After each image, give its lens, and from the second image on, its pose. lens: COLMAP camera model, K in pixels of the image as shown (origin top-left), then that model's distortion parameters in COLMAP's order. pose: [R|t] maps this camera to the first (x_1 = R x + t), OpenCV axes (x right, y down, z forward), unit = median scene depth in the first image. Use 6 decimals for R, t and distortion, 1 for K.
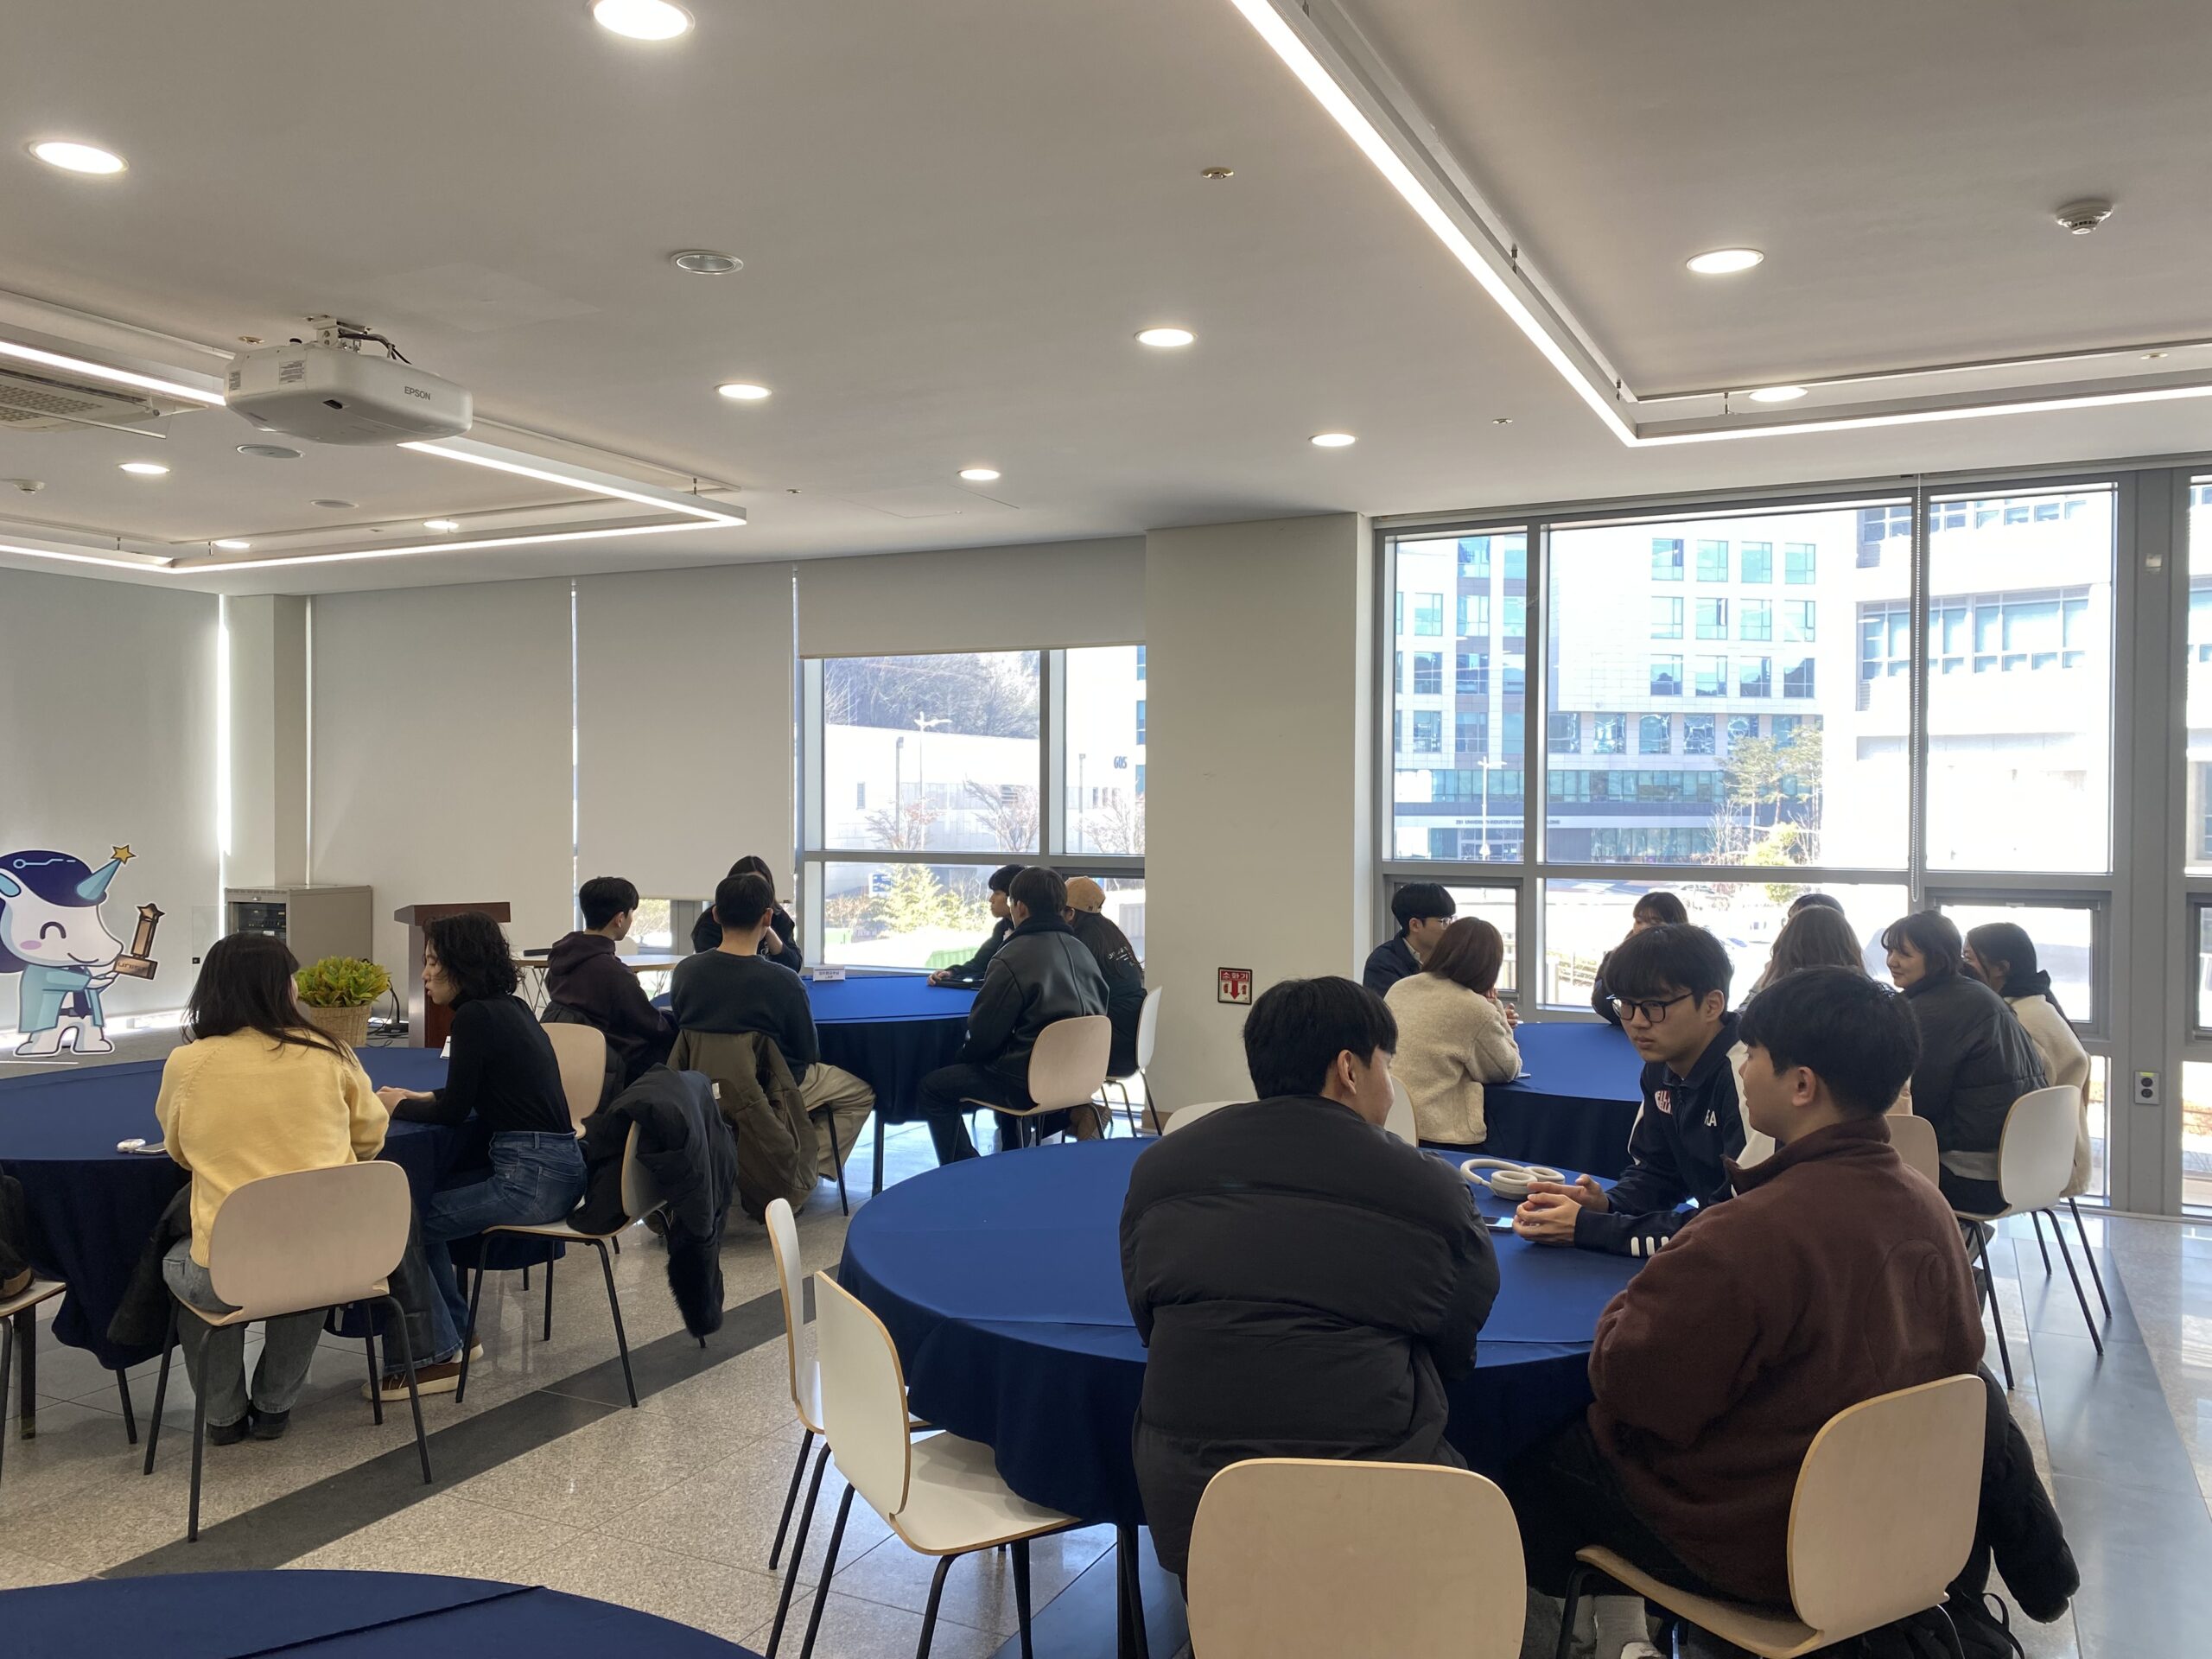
lens RADIAL K [[1676.4, 0, 1119.1], [0, 1676.4, 813.6], [0, 0, 1]] dist [0.038131, -0.008141]
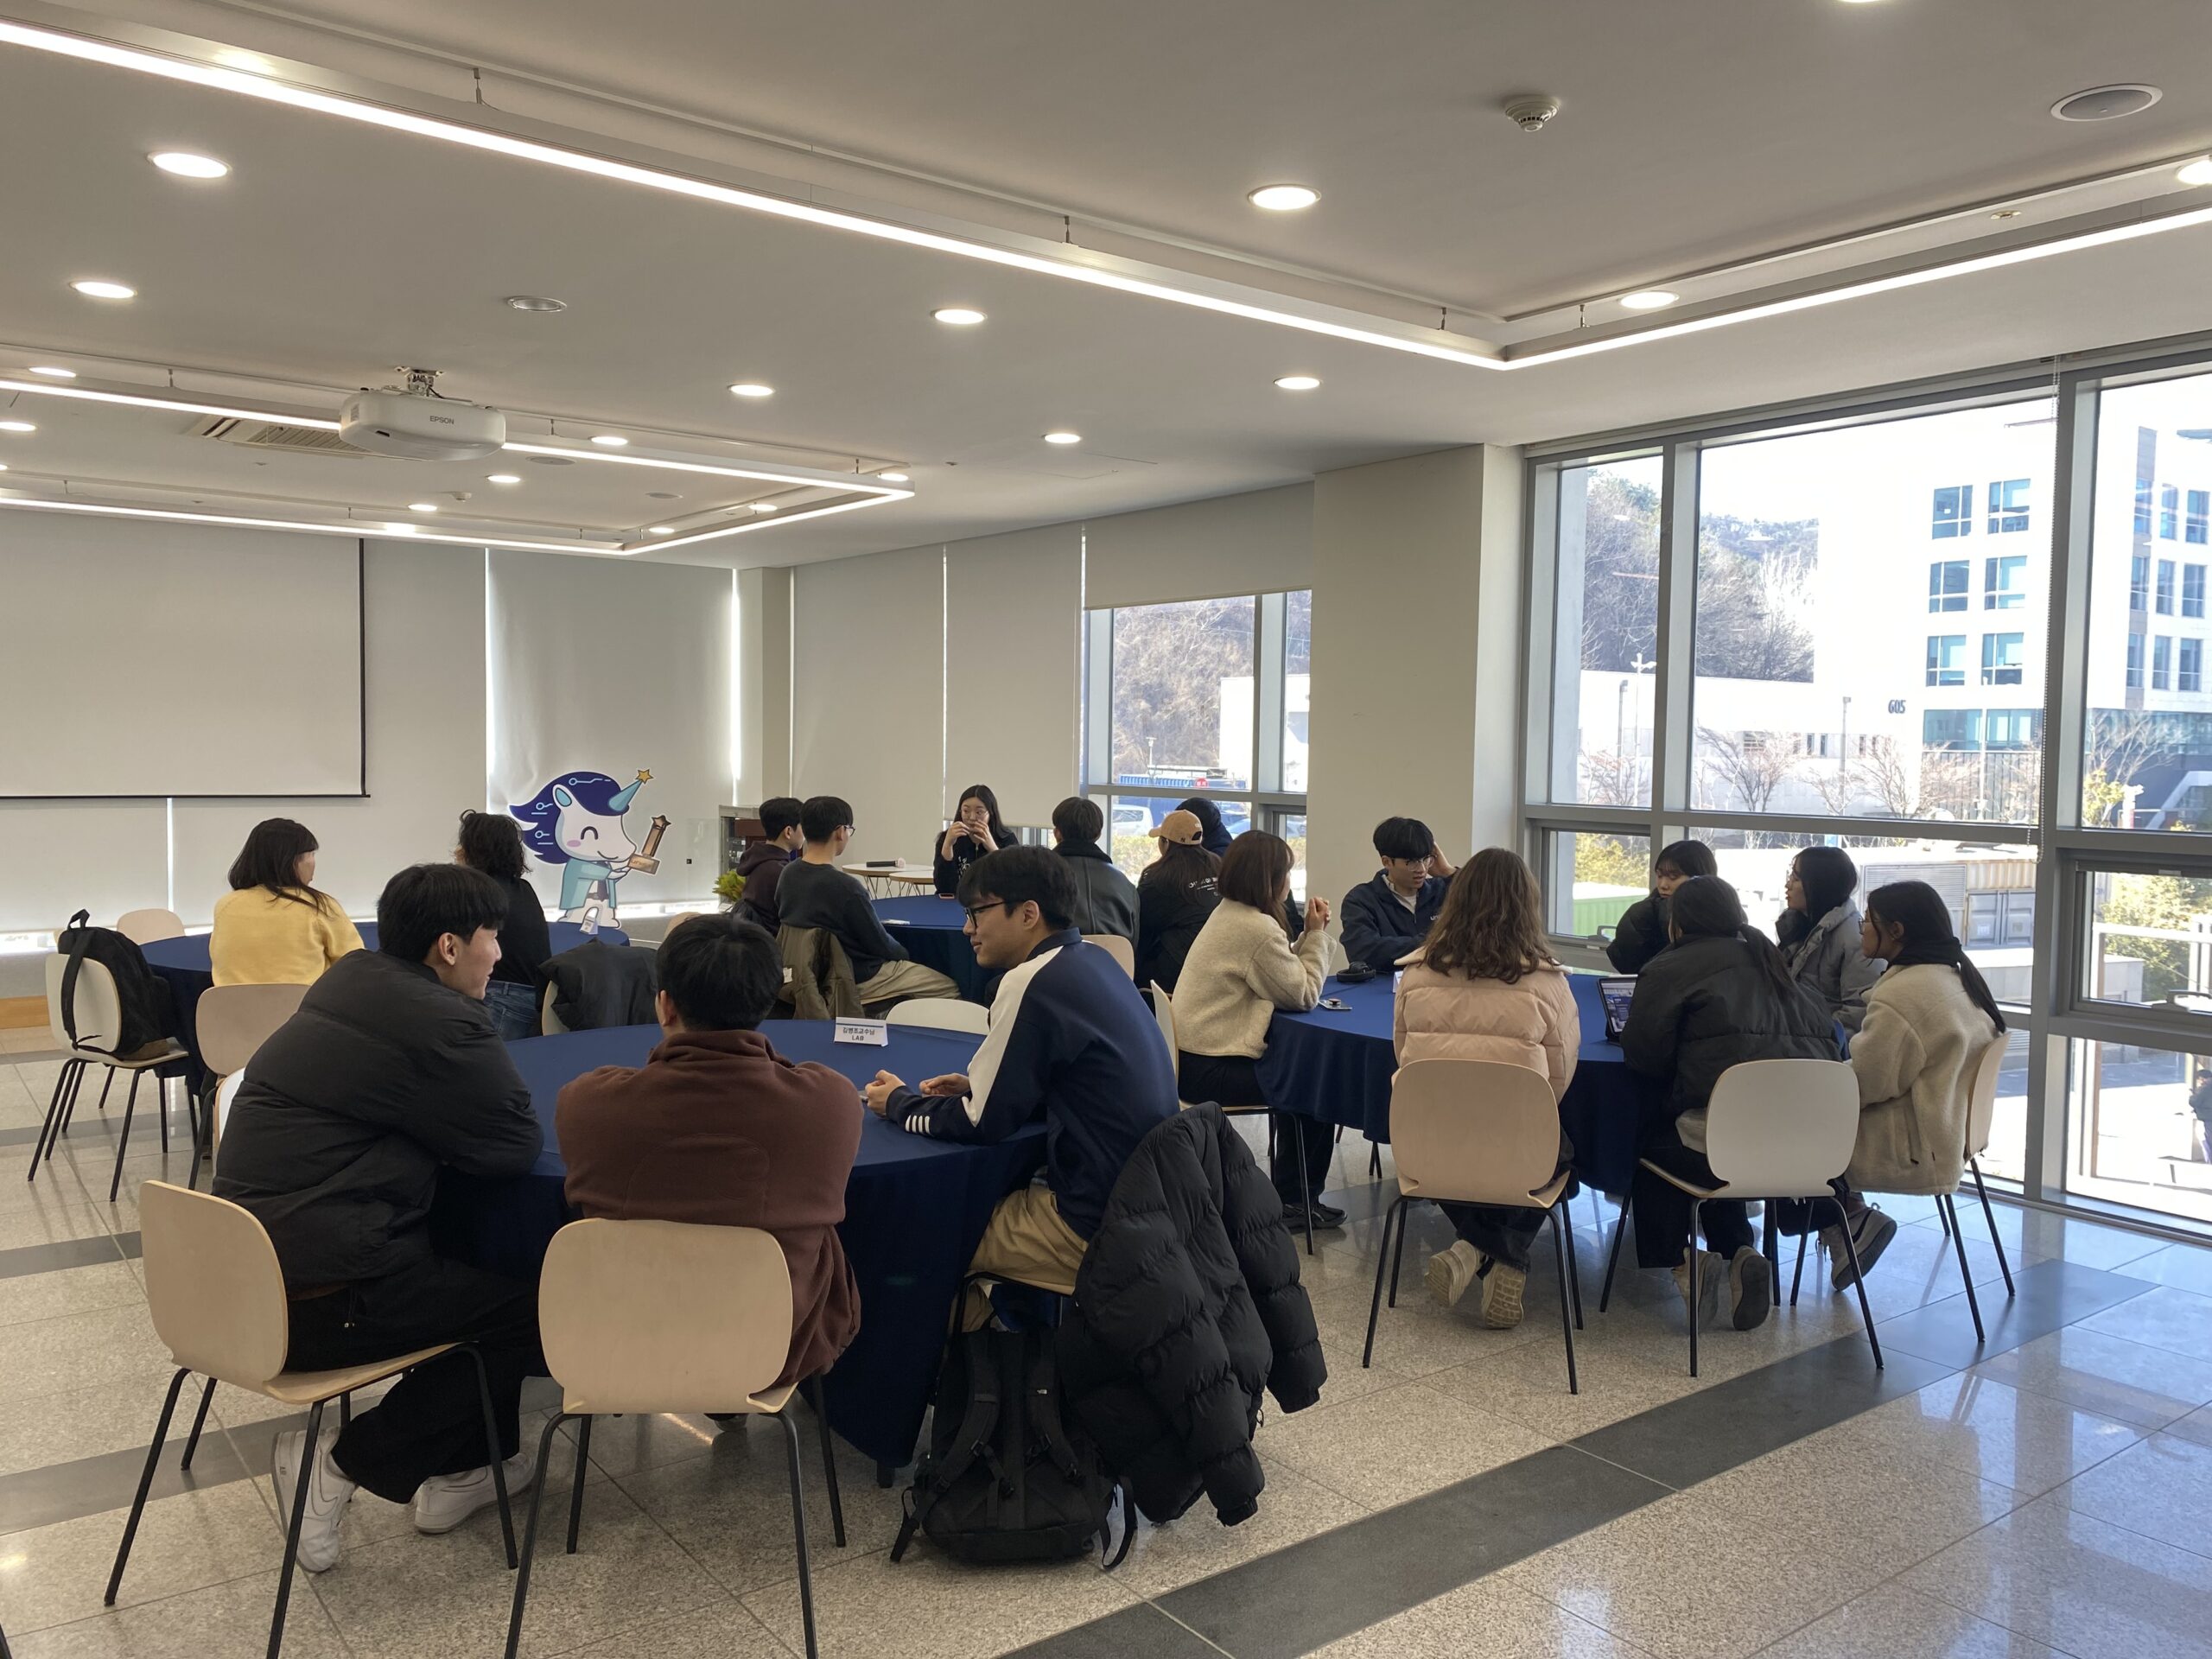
lens RADIAL K [[1676.4, 0, 1107.5], [0, 1676.4, 837.8], [0, 0, 1]] dist [0.038131, -0.008141]
pose [[0.896309, 0.034354, -0.442098, 0.313396], [-0.013705, 0.998664, 0.049817, 0.002314], [0.443219, -0.038593, 0.895582, 0.016774]]
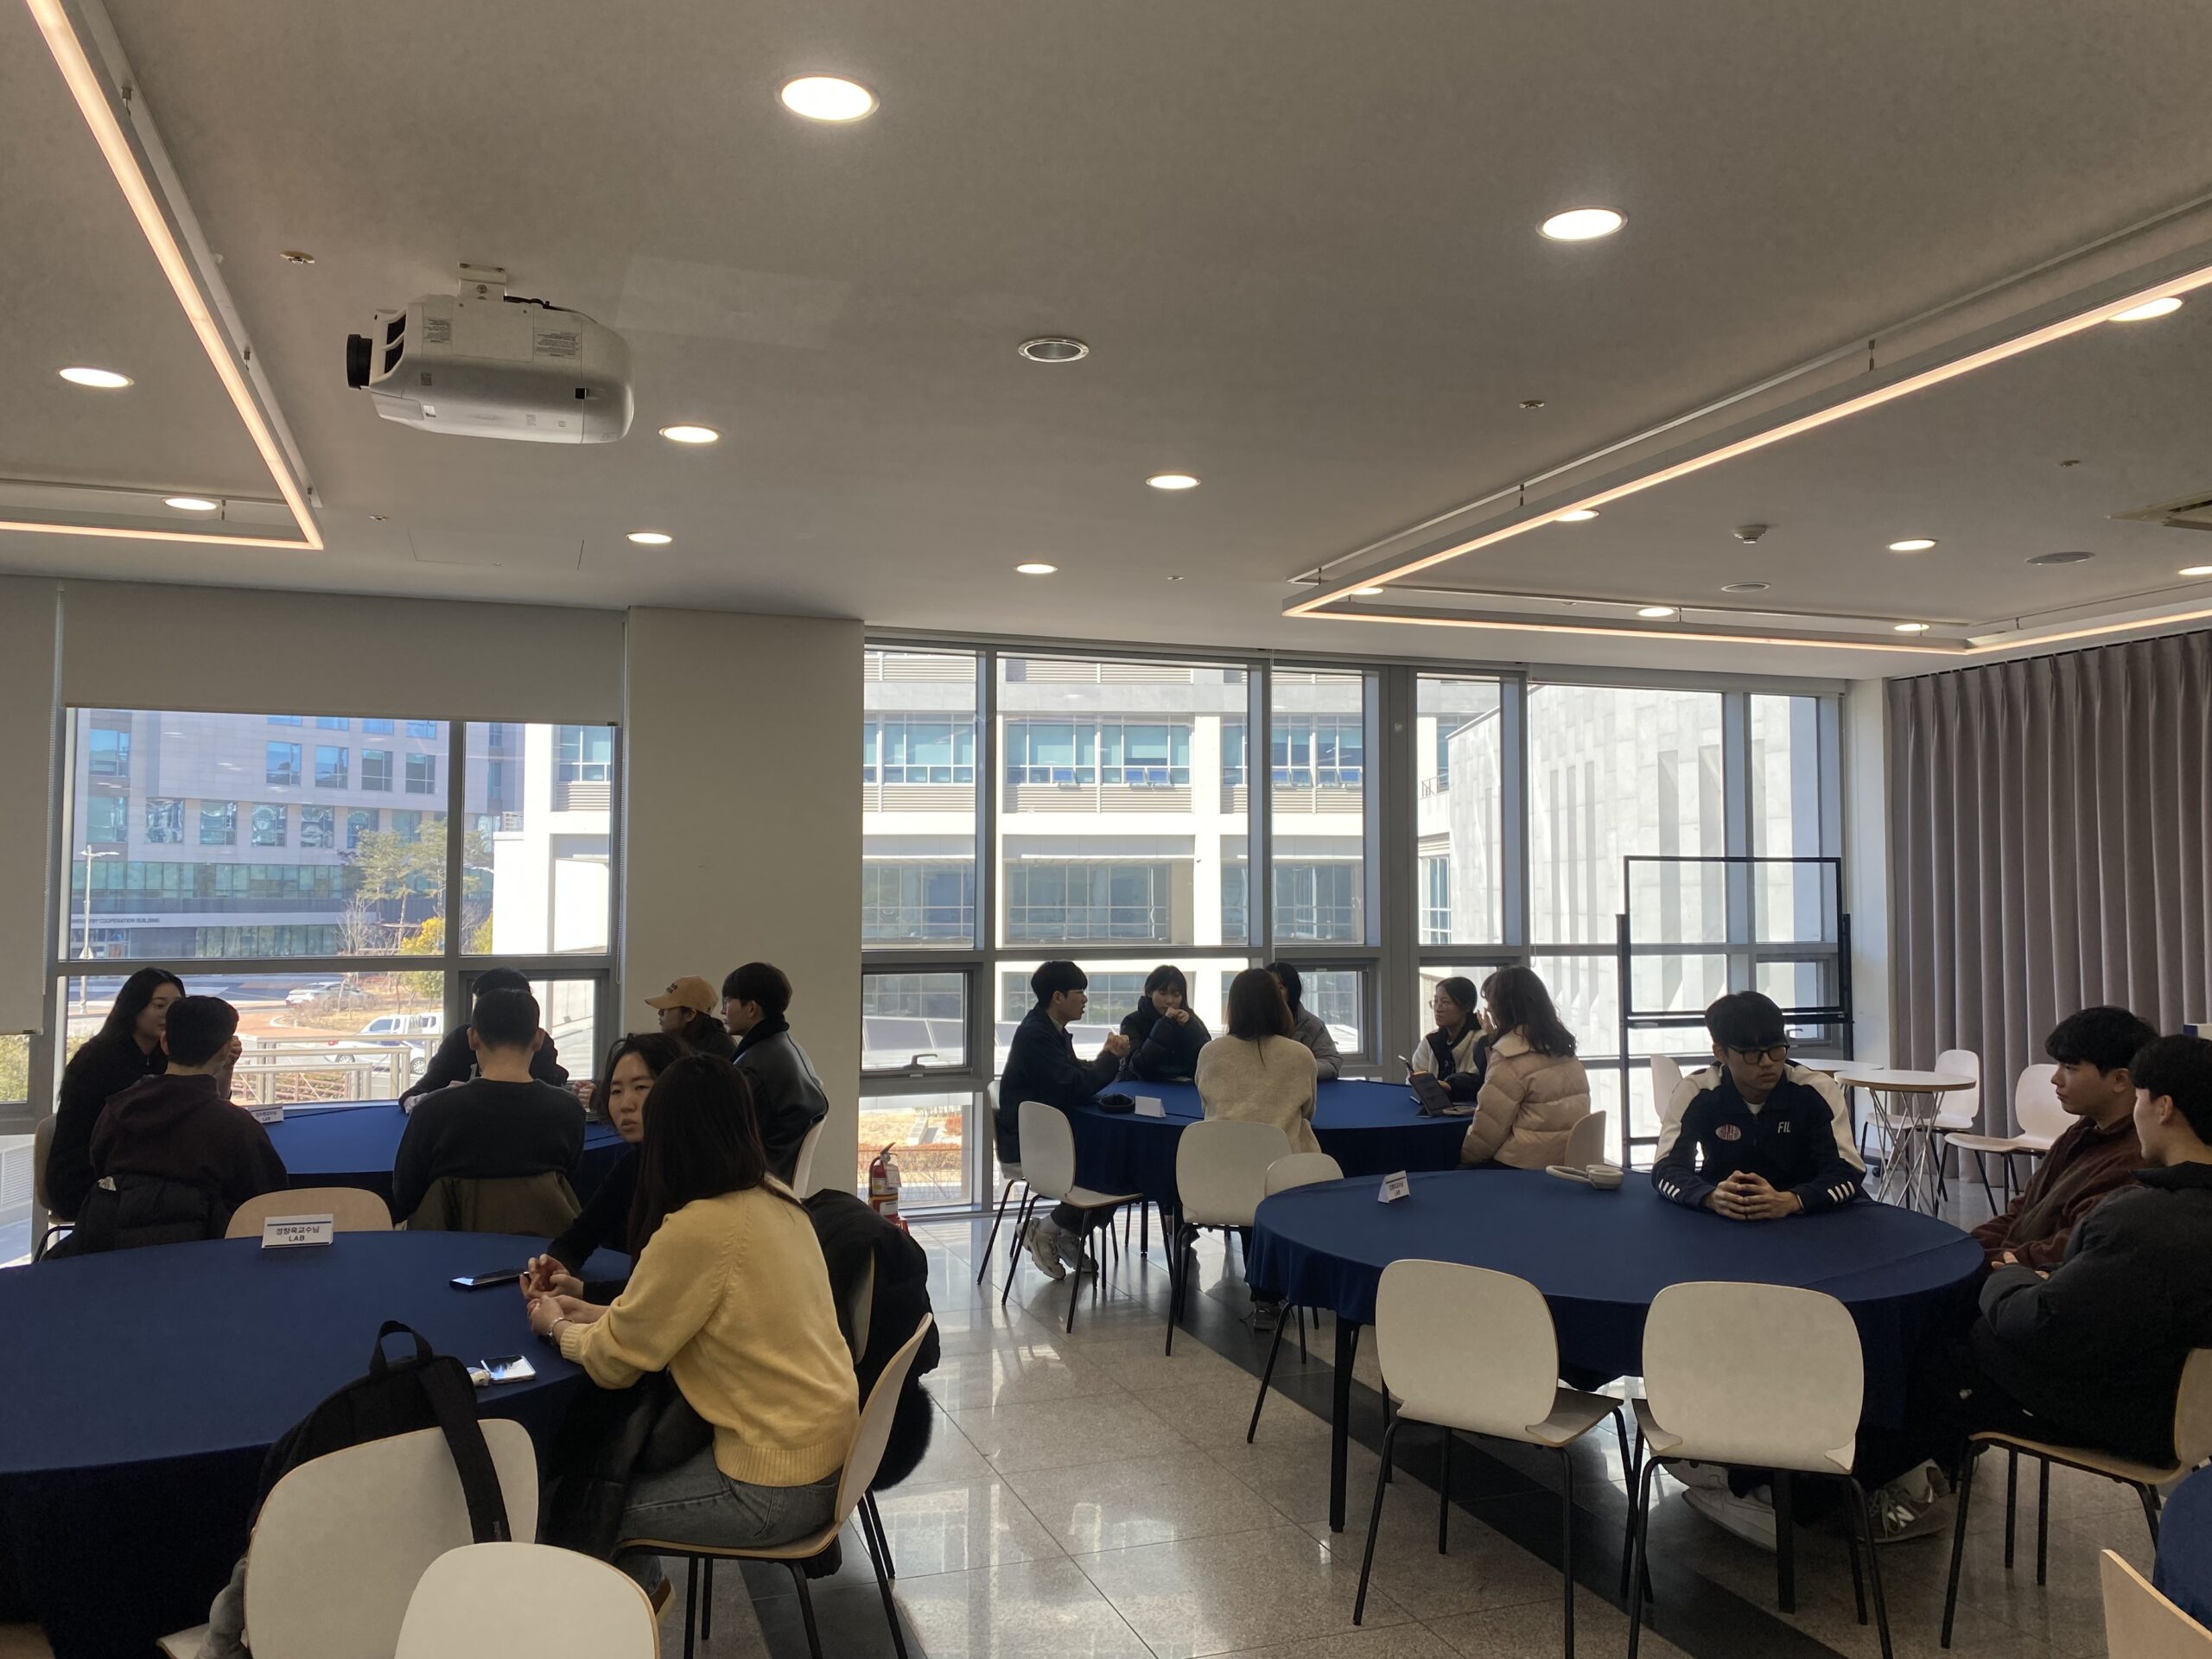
lens RADIAL K [[1676.4, 0, 1122.3], [0, 1676.4, 822.5], [0, 0, 1]] dist [0.038131, -0.008141]
pose [[0.696417, 0.031181, 0.716960, -0.403168], [0.005630, 0.998787, -0.048906, 0.000760], [-0.717615, 0.038096, 0.695397, 0.127073]]
